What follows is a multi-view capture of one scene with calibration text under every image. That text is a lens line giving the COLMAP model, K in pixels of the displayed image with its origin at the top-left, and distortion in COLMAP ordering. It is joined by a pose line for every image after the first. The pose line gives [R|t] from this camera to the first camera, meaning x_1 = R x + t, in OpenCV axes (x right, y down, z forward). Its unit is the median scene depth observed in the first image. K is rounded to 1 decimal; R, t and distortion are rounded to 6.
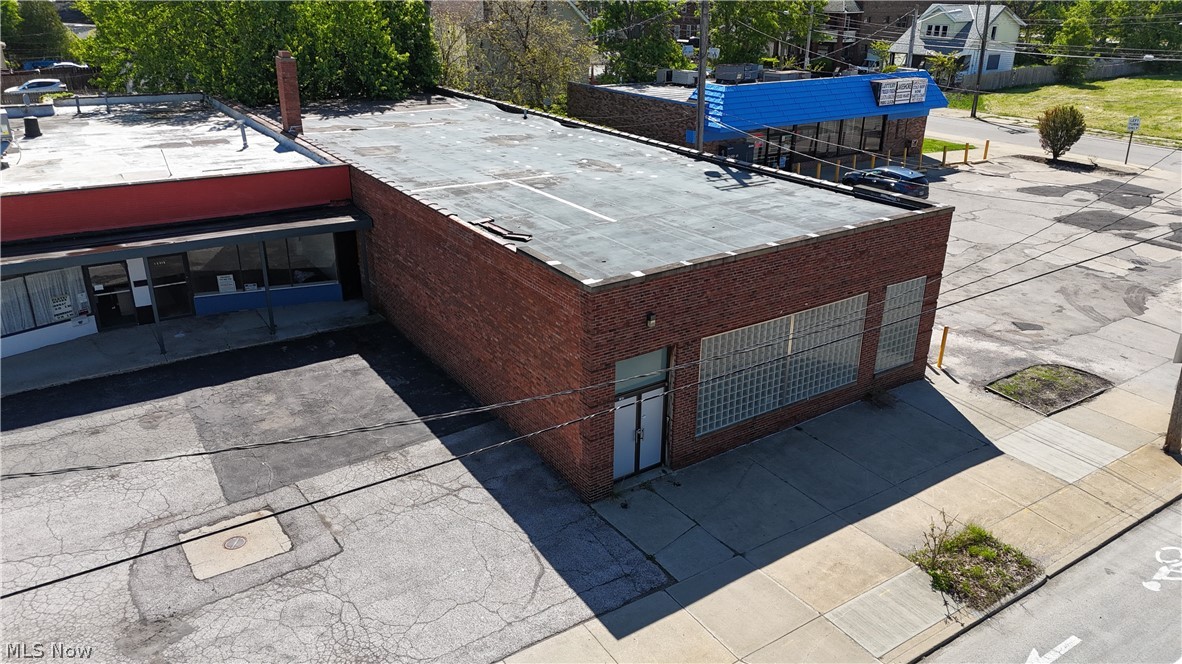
lens RADIAL K [[865.8, 0, 591.6], [0, 865.8, 330.5], [0, 0, 1]] dist [0.066568, -0.058809]
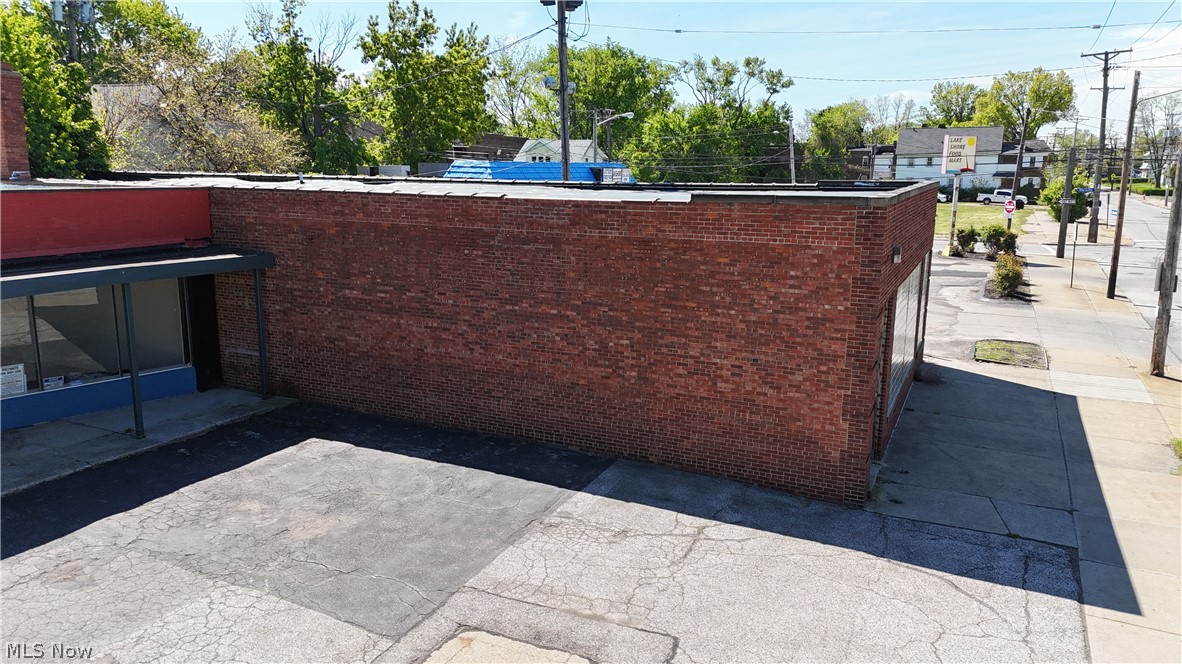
lens RADIAL K [[865.8, 0, 591.7], [0, 865.8, 333.2], [0, 0, 1]] dist [0.066568, -0.058809]
pose [[0.857166, -0.101401, 0.504959, -0.461179], [0.192978, 0.972237, -0.132344, 0.087054], [-0.477520, 0.210886, 0.852937, 0.352962]]
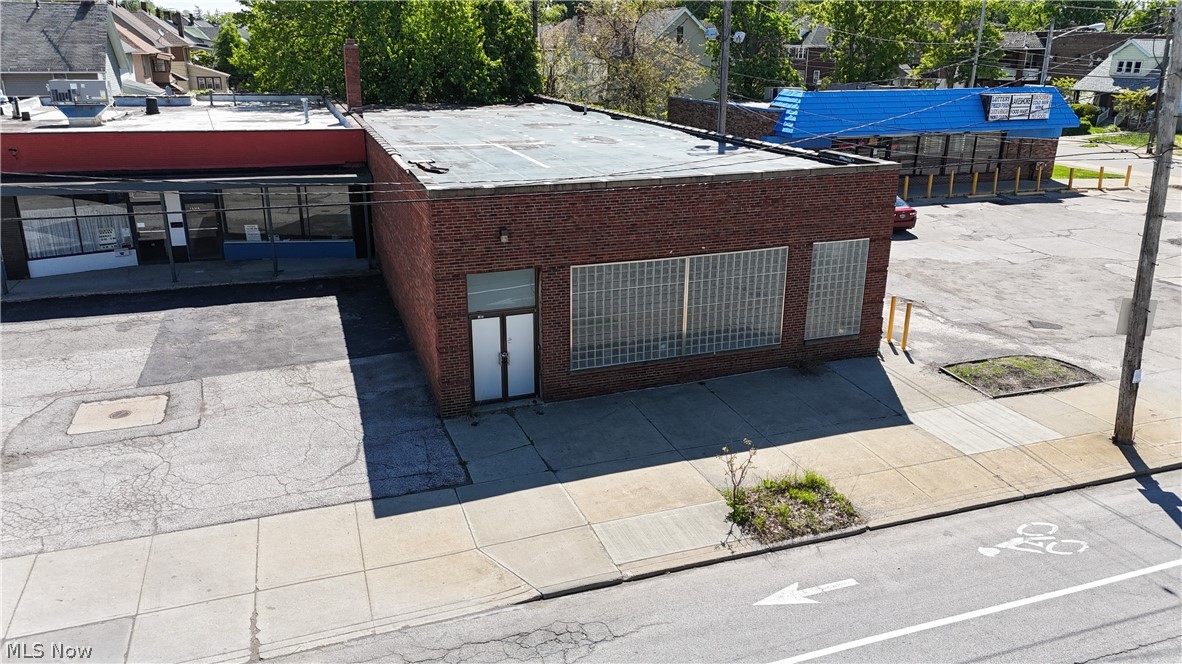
lens RADIAL K [[865.8, 0, 591.9], [0, 865.8, 329.5], [0, 0, 1]] dist [0.066568, -0.058809]
pose [[0.970821, 0.073601, -0.228232, 0.315114], [-0.088656, 0.994463, -0.056414, 0.111942], [0.222816, 0.075002, 0.971971, 0.039981]]
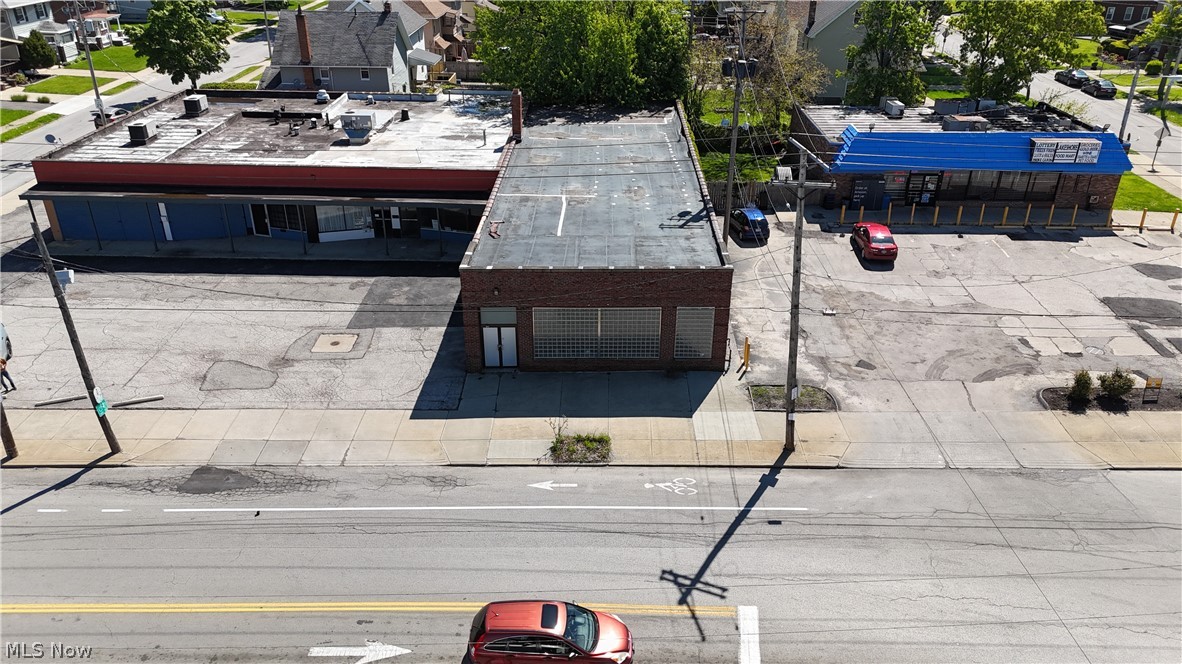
lens RADIAL K [[865.8, 0, 594.3], [0, 865.8, 330.0], [0, 0, 1]] dist [0.066568, -0.058809]
pose [[0.830328, 0.249610, -0.498247, 1.000964], [-0.207711, 0.968274, 0.138933, -0.196471], [0.517118, -0.011869, 0.855832, -0.476460]]
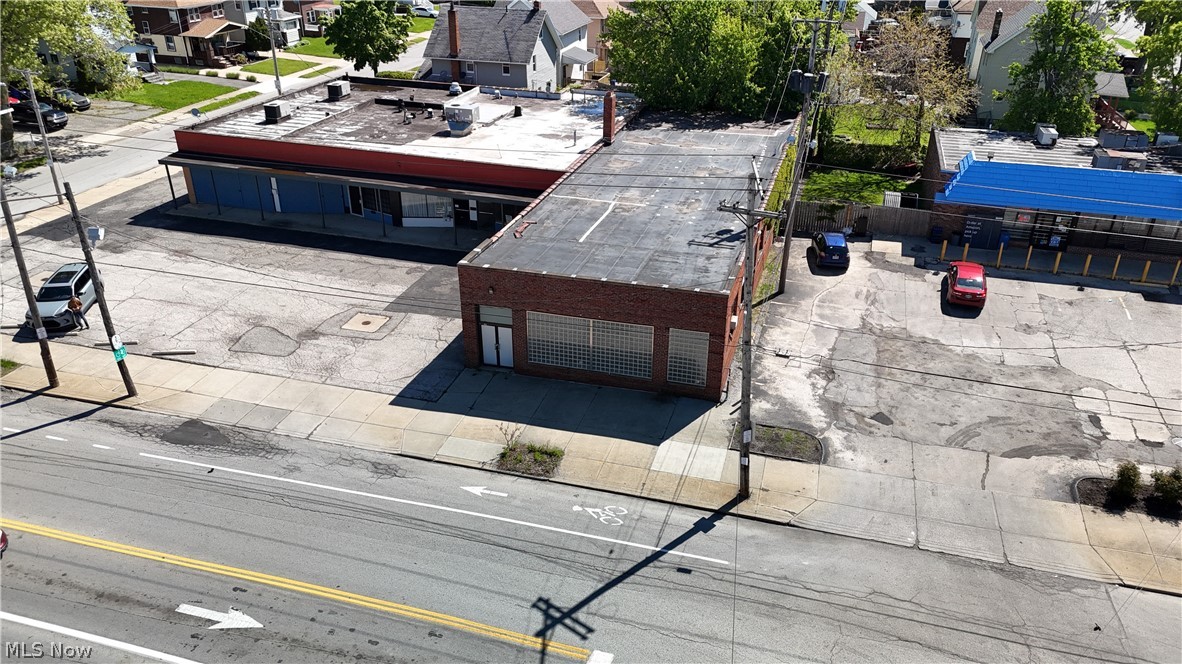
lens RADIAL K [[865.8, 0, 595.0], [0, 865.8, 332.3], [0, 0, 1]] dist [0.066568, -0.058809]
pose [[0.646503, 0.343306, -0.681303, 1.270569], [-0.286192, 0.936949, 0.200551, -0.306541], [0.707197, 0.065327, 0.703992, -0.191308]]
